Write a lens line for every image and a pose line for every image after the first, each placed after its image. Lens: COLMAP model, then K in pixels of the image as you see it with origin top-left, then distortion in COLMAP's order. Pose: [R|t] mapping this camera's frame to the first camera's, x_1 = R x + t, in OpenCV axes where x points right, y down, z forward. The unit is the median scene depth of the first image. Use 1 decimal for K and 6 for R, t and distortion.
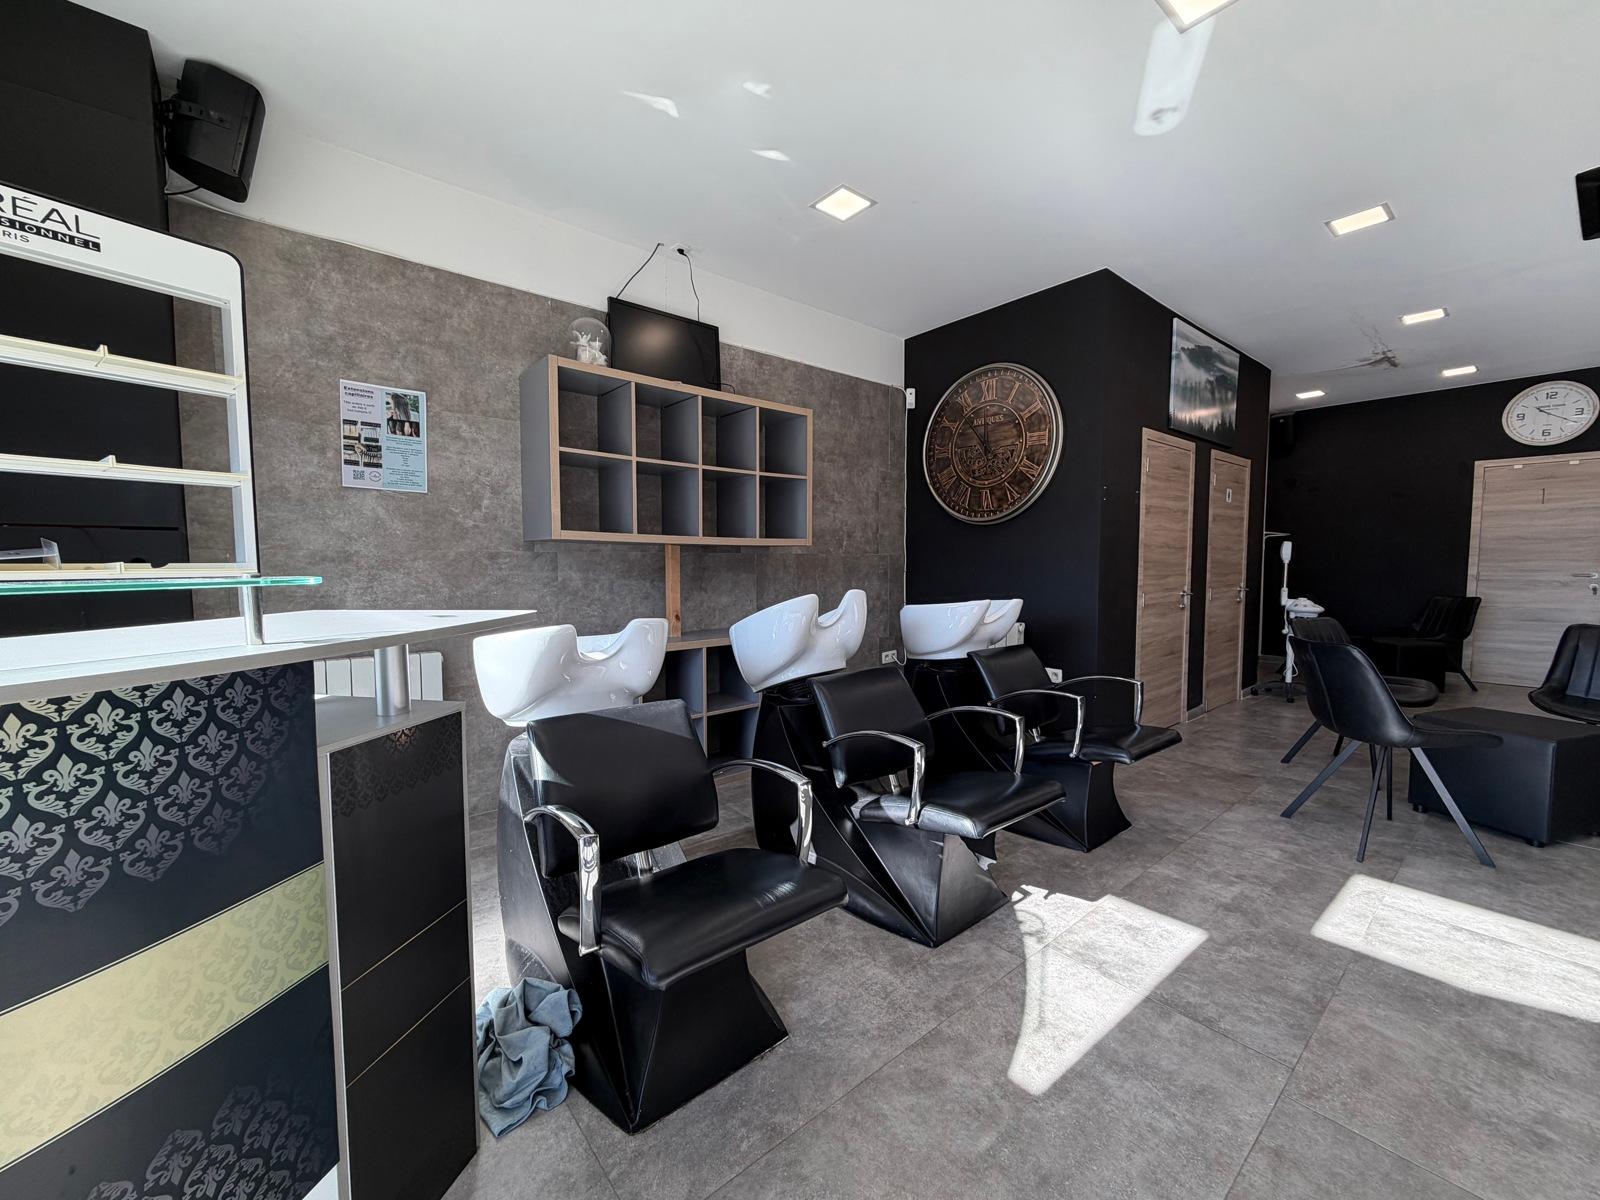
lens RADIAL K [[634.8, 0, 793.5], [0, 634.8, 599.8], [0, 0, 1]] dist [0.001170, -0.000502]
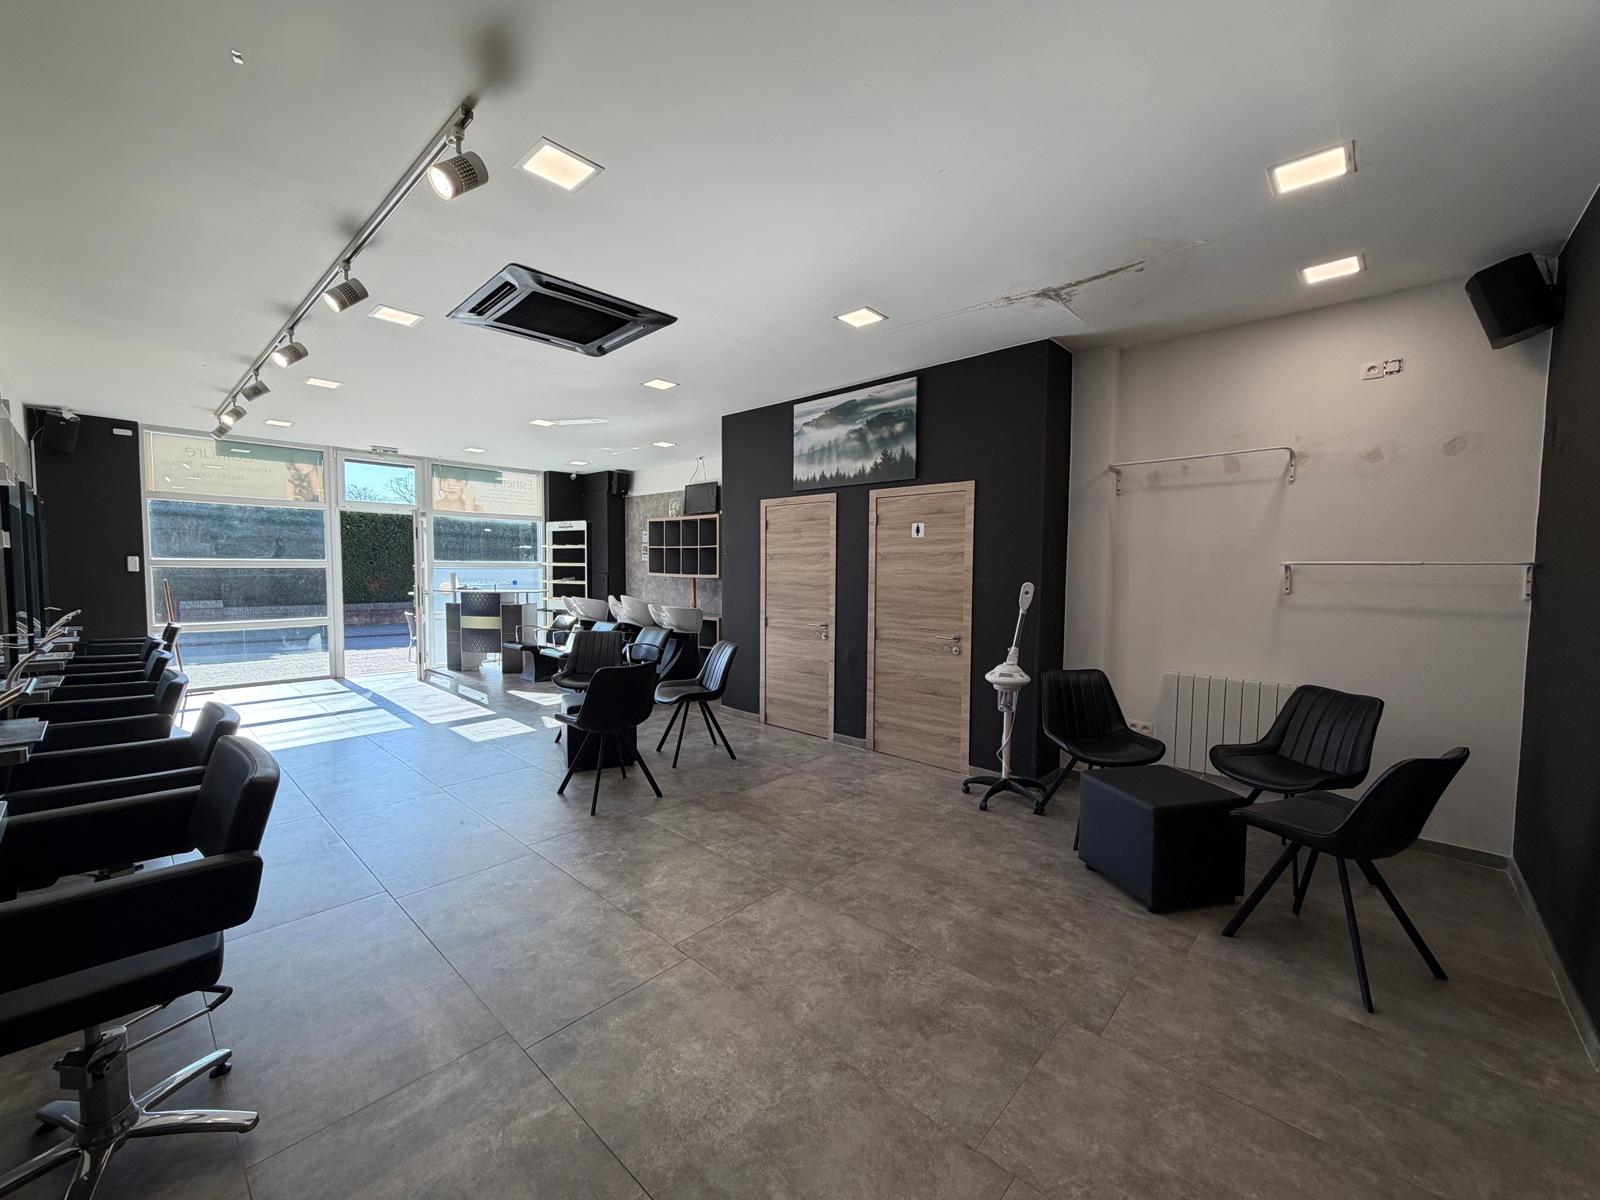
lens RADIAL K [[634.8, 0, 793.2], [0, 634.8, 601.6], [0, 0, 1]] dist [0.001170, -0.000502]
pose [[0.129610, 0.061721, -0.989642, 2.711074], [-0.069887, 0.996147, 0.052974, -0.170305], [0.989099, 0.062297, 0.133424, 1.224706]]
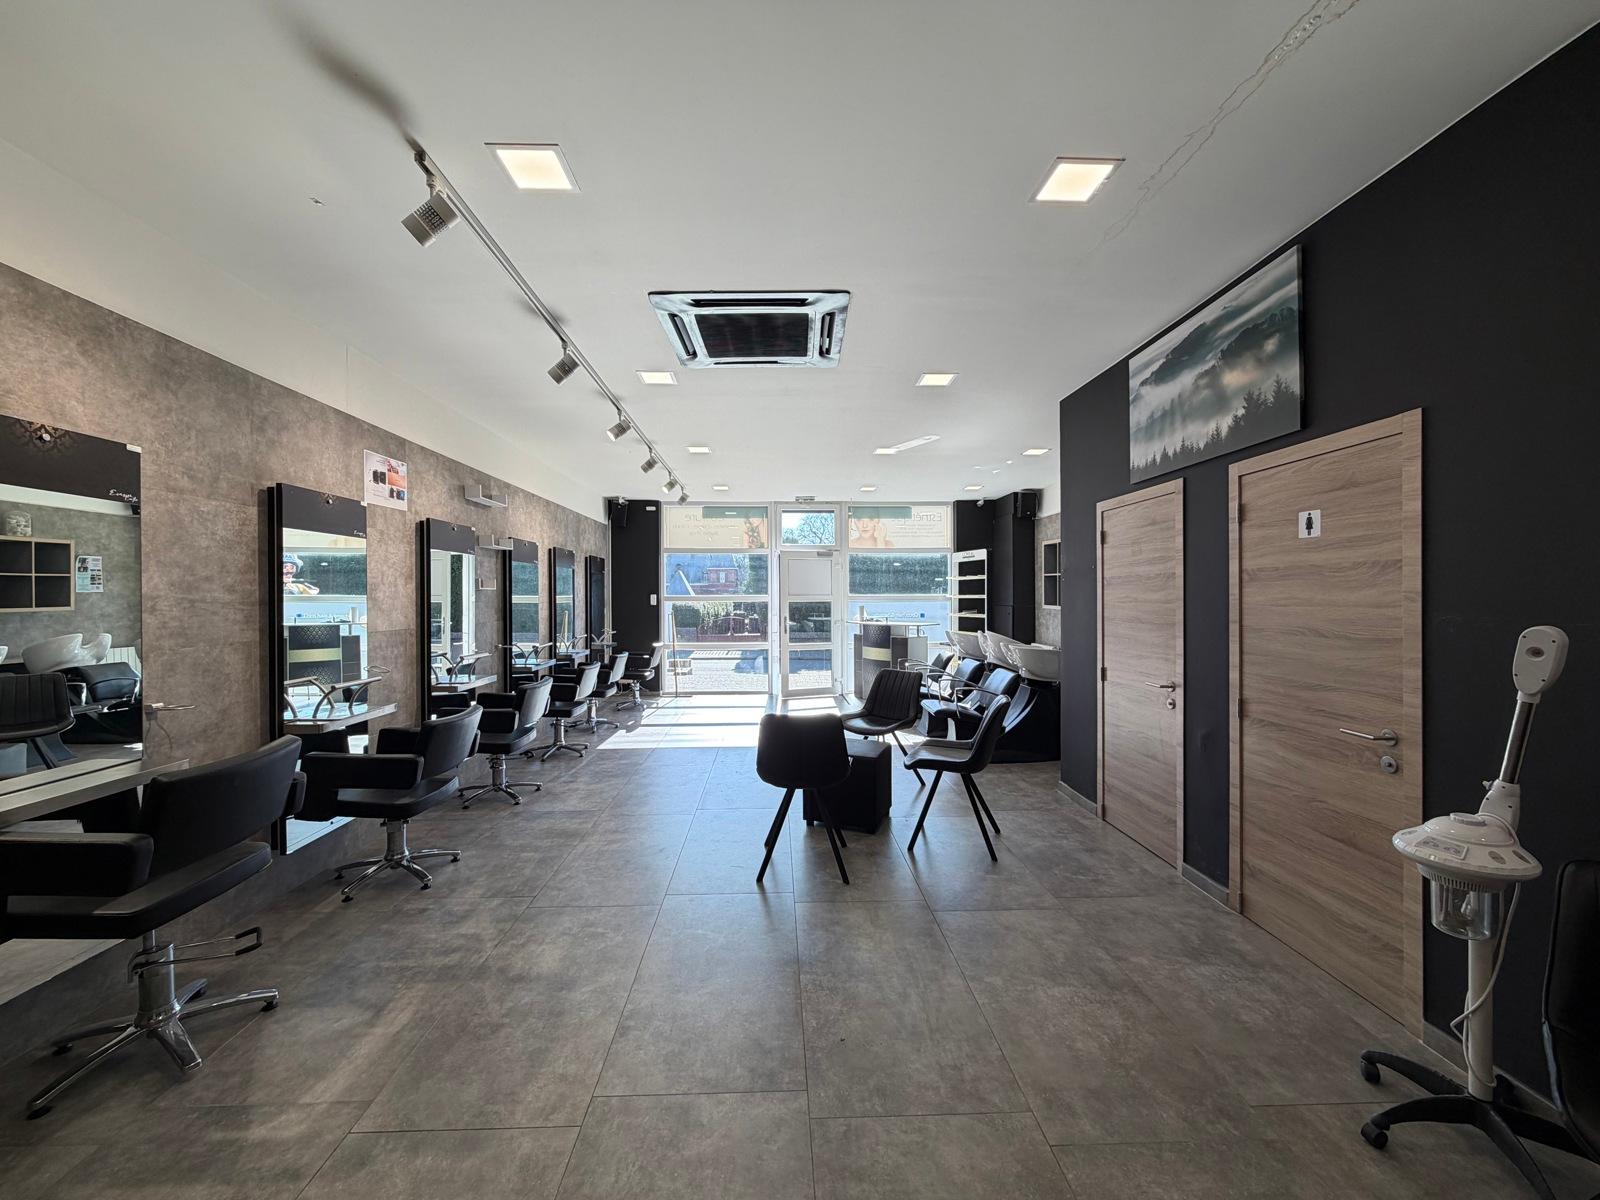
lens RADIAL K [[634.8, 0, 793.8], [0, 634.8, 602.3], [0, 0, 1]] dist [0.001170, -0.000502]
pose [[-0.615399, 0.013113, -0.788107, 2.269234], [-0.041687, 0.997921, 0.049156, -0.194271], [0.787113, 0.063104, -0.613572, 1.713893]]
